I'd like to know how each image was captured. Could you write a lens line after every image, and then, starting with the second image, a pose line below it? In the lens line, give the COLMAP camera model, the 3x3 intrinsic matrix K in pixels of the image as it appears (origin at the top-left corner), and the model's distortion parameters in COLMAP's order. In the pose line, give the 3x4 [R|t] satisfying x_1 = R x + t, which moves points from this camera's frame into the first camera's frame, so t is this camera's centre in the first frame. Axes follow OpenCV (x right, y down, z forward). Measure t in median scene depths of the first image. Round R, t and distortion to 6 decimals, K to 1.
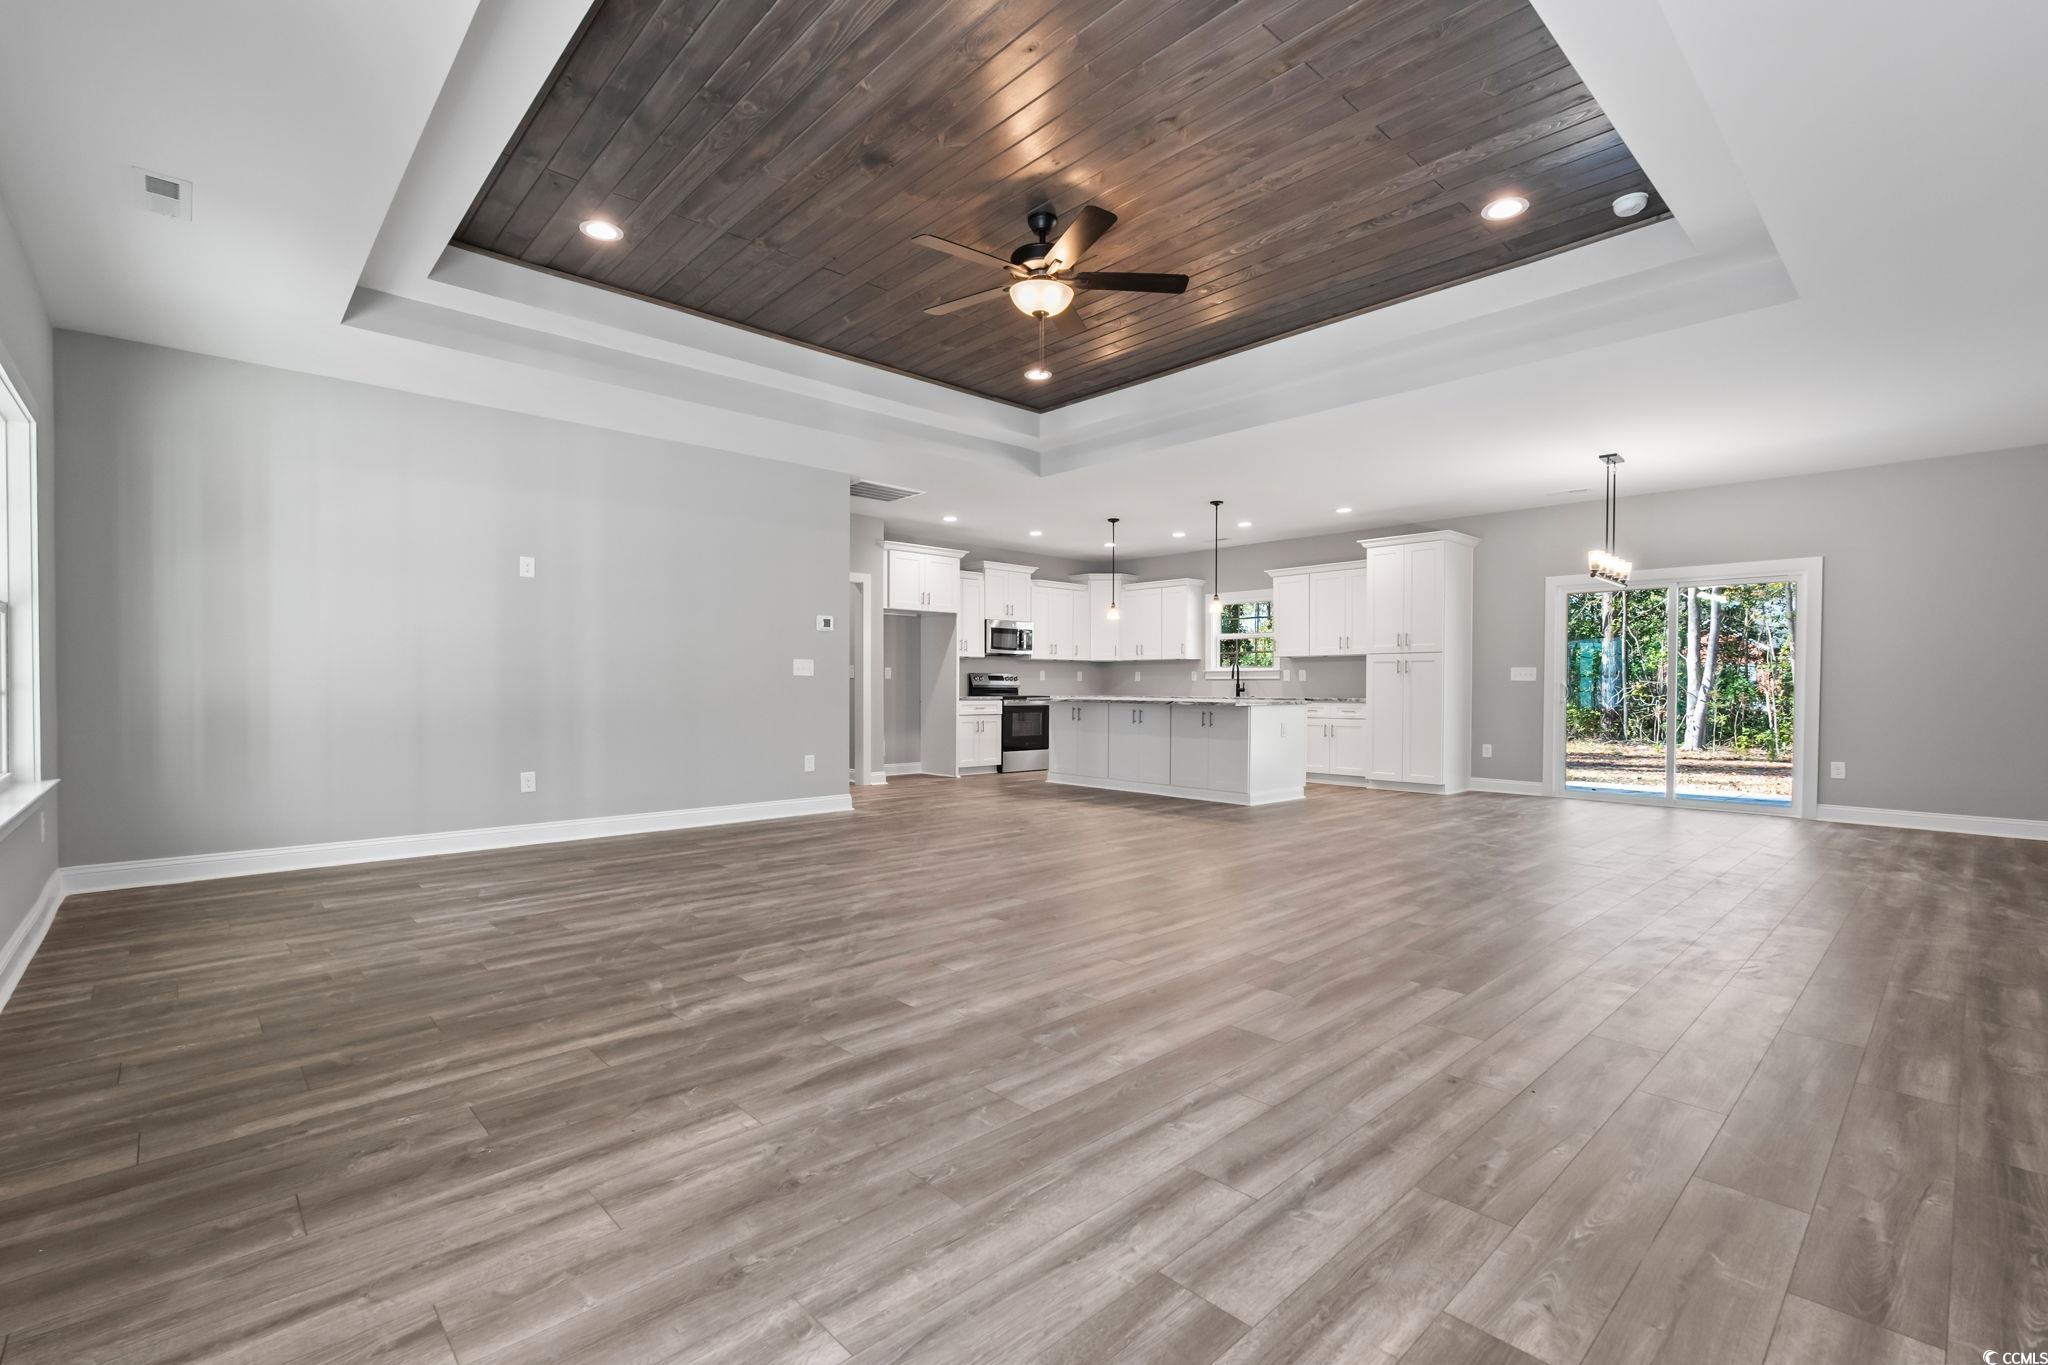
lens RADIAL K [[908.8, 0, 999.6], [0, 908.8, 708.1], [0, 0, 1]] dist [-0.003839, -0.000462]
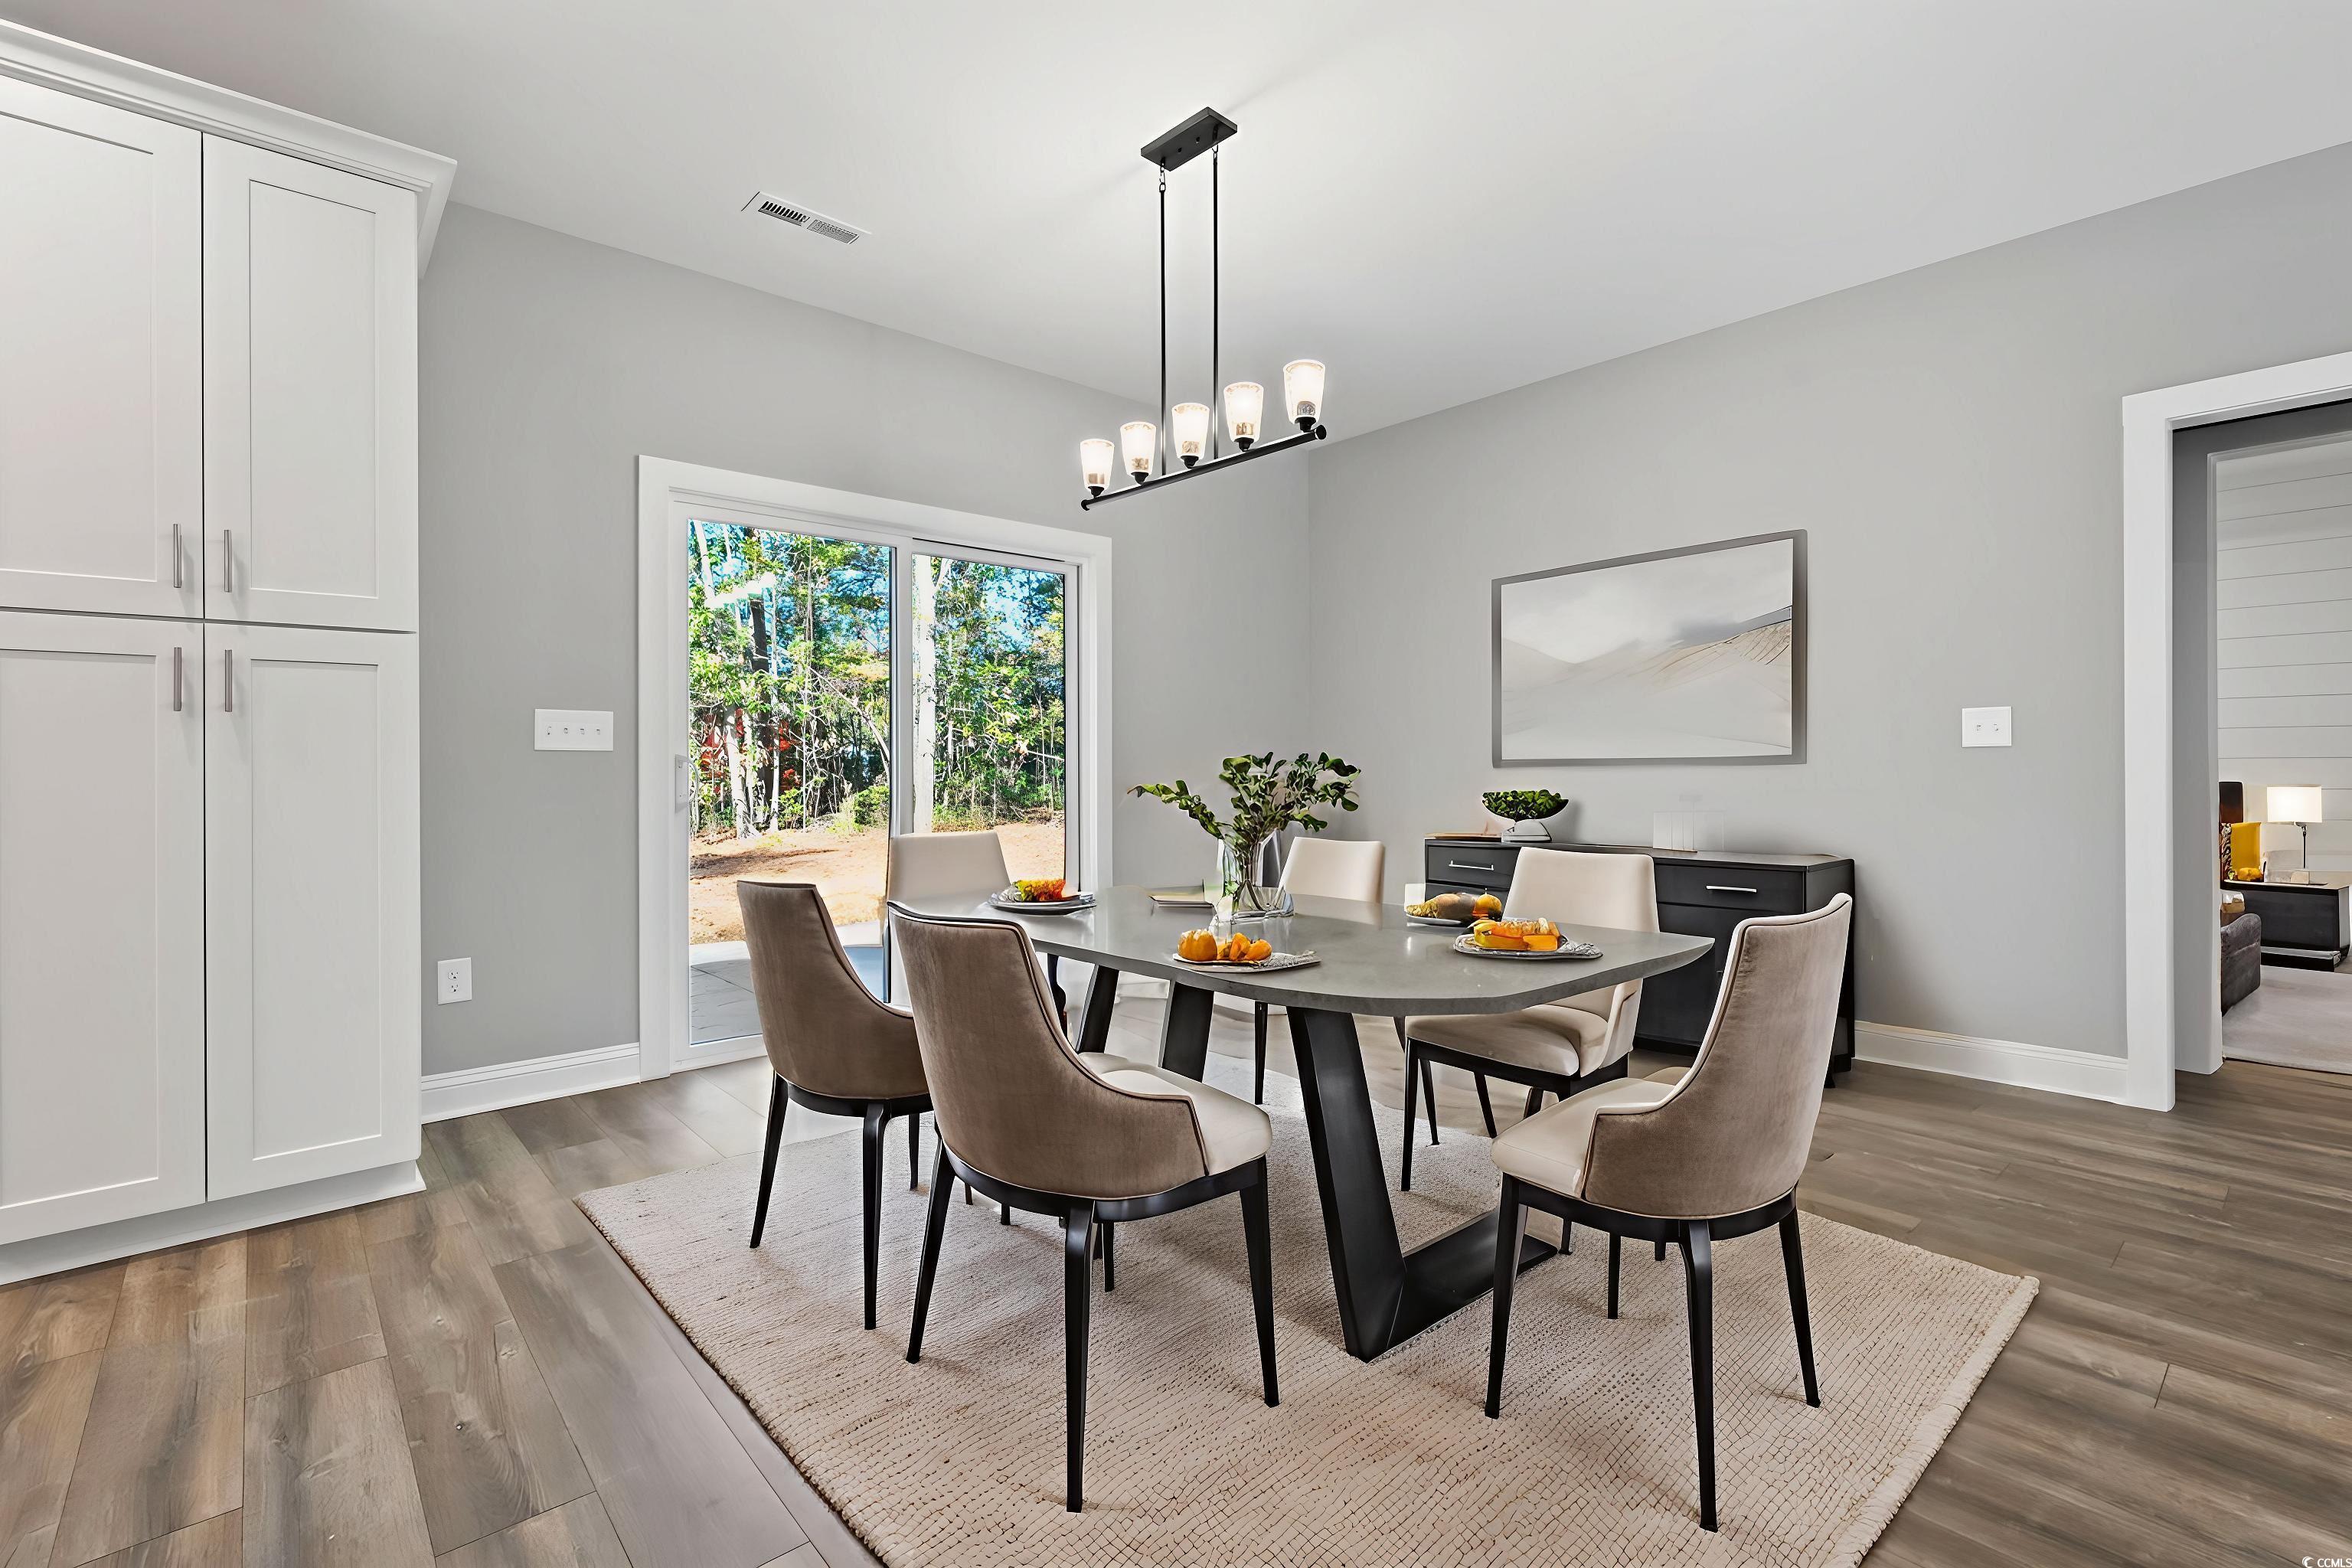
lens RADIAL K [[1043.7, 0, 1180.5], [0, 1043.7, 763.8], [0, 0, 1]] dist [-0.003839, -0.000462]
pose [[0.006816, -0.001955, 0.999975, 0.193320], [0.030483, 0.999534, 0.001746, -0.018866], [-0.999512, 0.030470, 0.006873, 0.762151]]
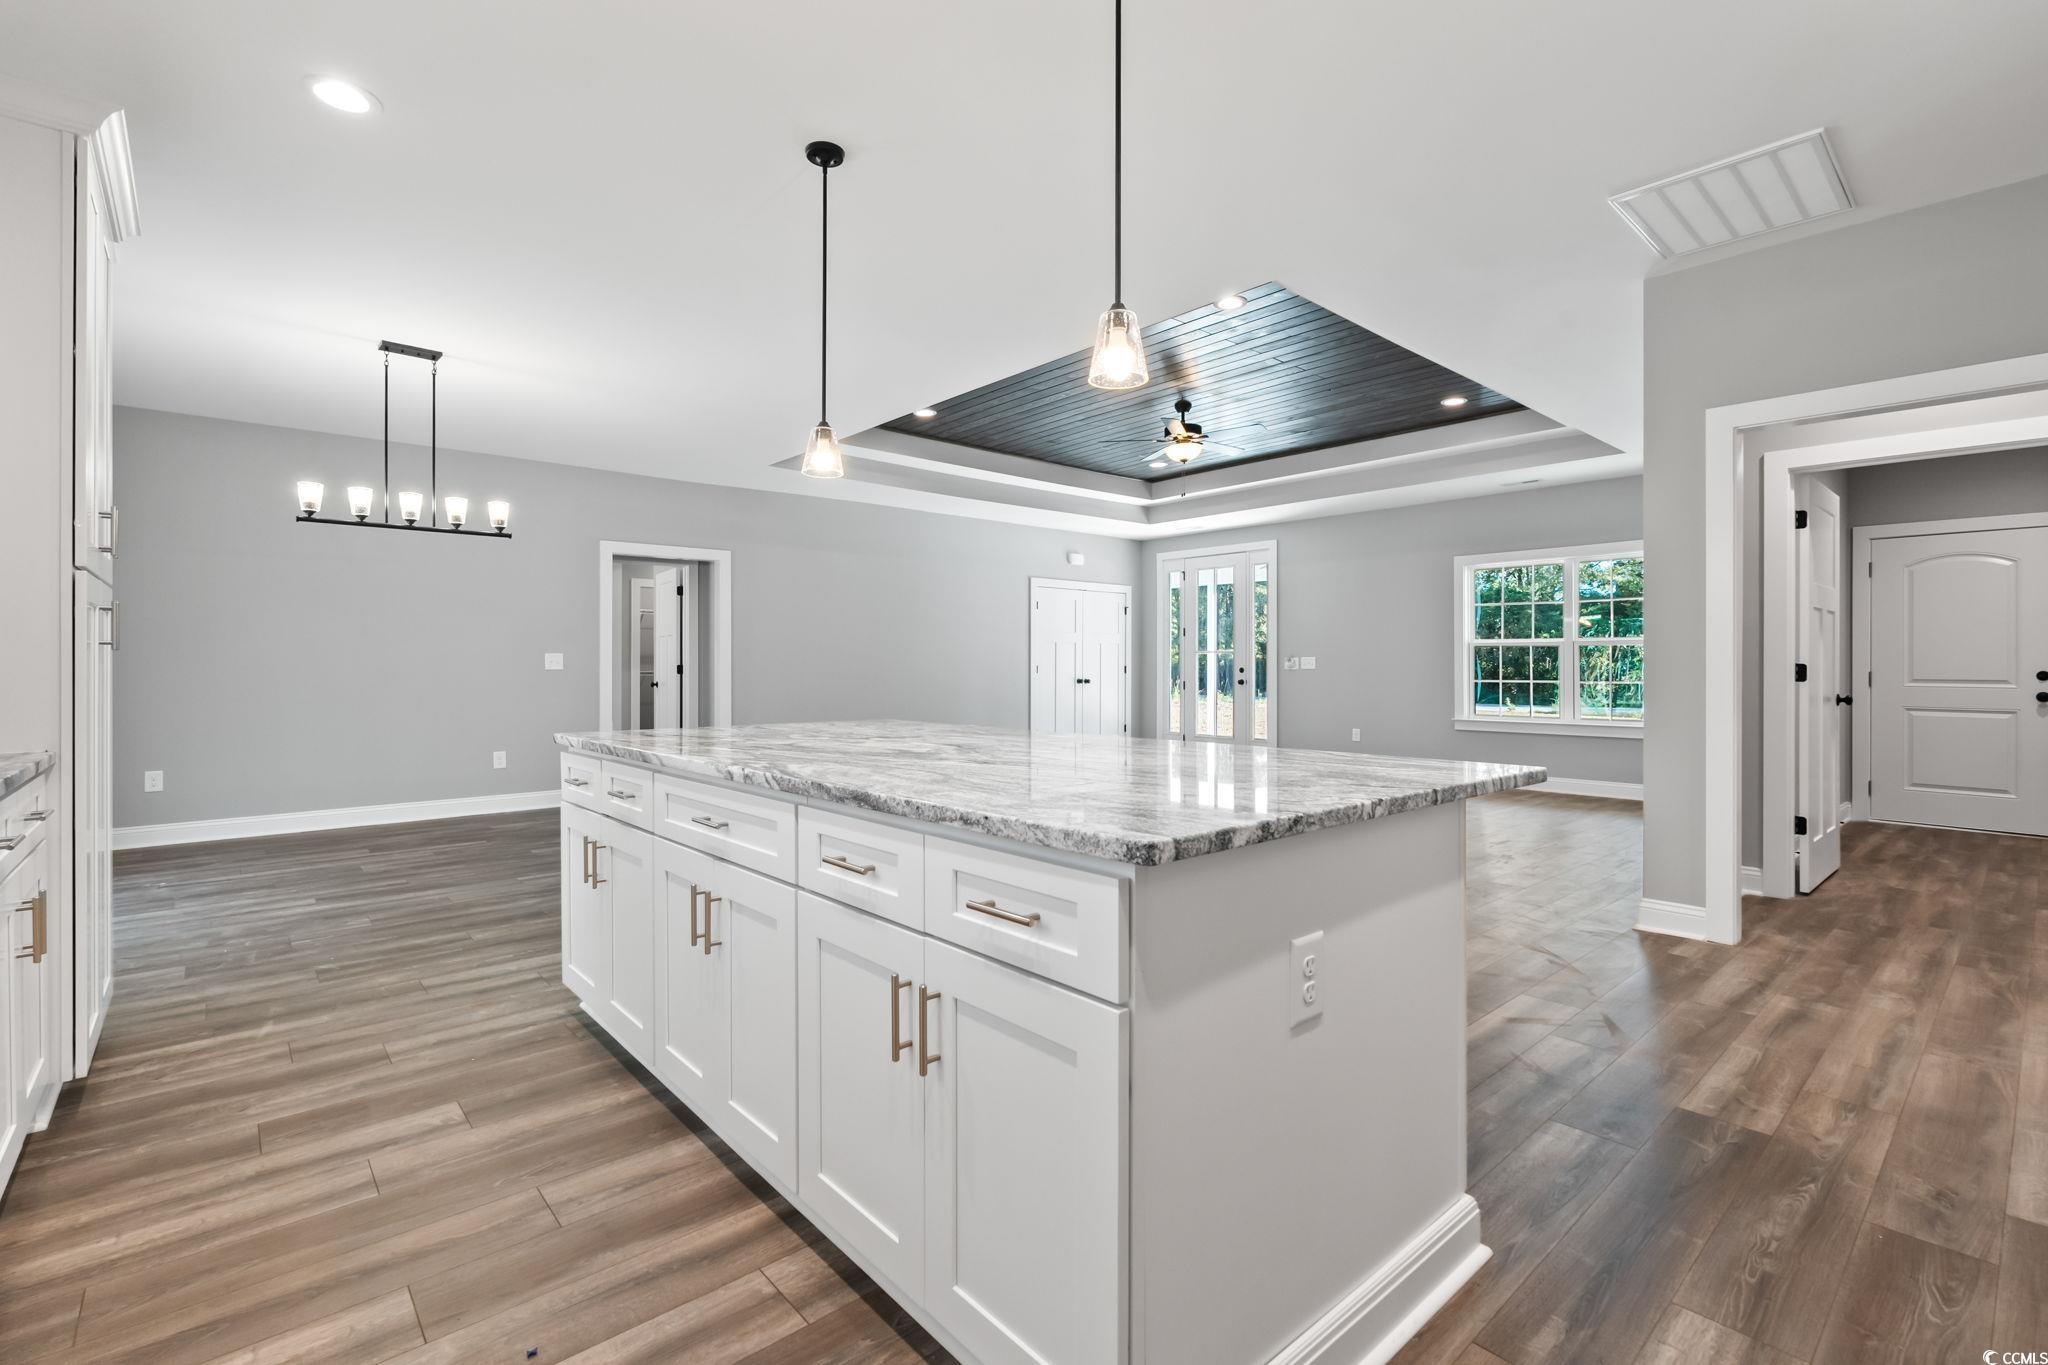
lens RADIAL K [[908.8, 0, 1034.9], [0, 908.8, 674.3], [0, 0, 1]] dist [-0.003839, -0.000462]
pose [[-0.999991, -0.002719, -0.003301, 0.152983], [-0.002833, 0.999375, 0.035248, -0.041565], [0.003203, 0.035257, -0.999373, 1.283060]]
